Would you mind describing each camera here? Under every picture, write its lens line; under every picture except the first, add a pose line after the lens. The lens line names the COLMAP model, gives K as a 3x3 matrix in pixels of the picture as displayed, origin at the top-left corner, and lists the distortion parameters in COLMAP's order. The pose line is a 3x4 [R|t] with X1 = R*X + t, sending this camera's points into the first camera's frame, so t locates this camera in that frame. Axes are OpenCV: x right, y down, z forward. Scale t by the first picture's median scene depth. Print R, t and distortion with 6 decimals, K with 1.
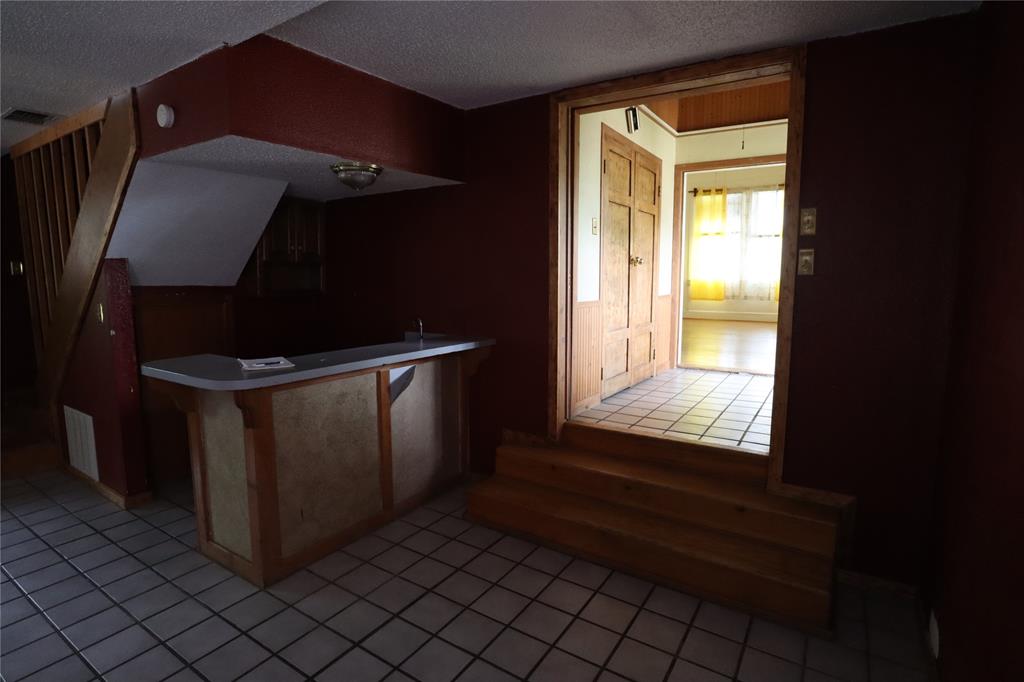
lens RADIAL K [[519.1, 0, 505.2], [0, 519.1, 337.8], [0, 0, 1]] dist [-0.034732, 0.006364]
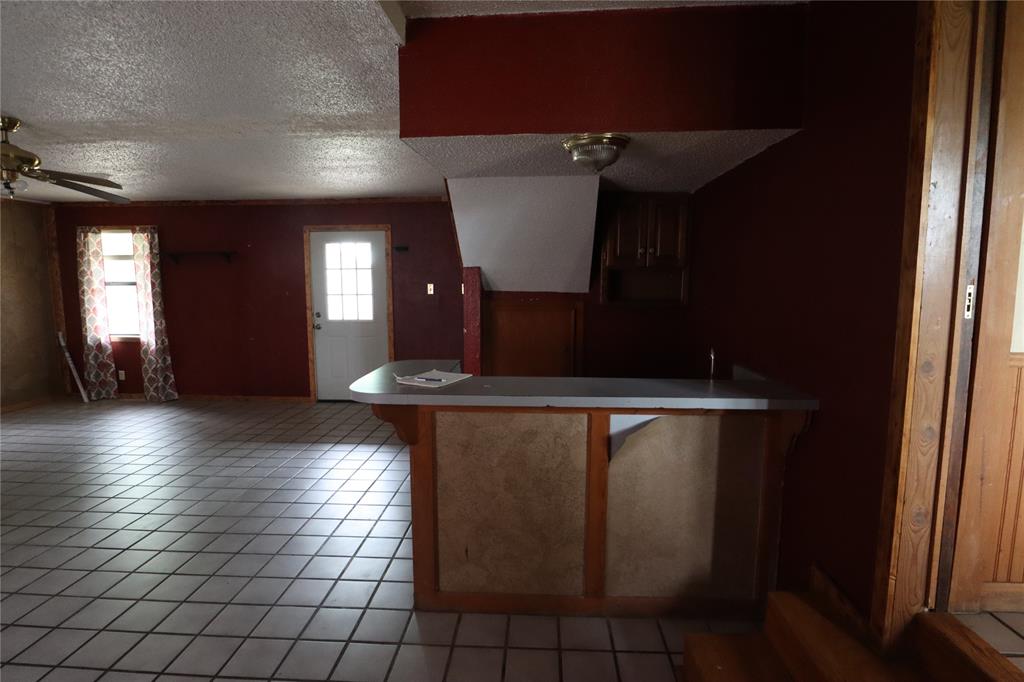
lens RADIAL K [[519.1, 0, 515.0], [0, 519.1, 344.1], [0, 0, 1]] dist [-0.034732, 0.006364]
pose [[0.516059, 0.105774, -0.849997, 0.317864], [-0.103874, 0.992750, 0.060473, -0.067546], [0.850231, 0.057085, 0.523305, 0.506498]]
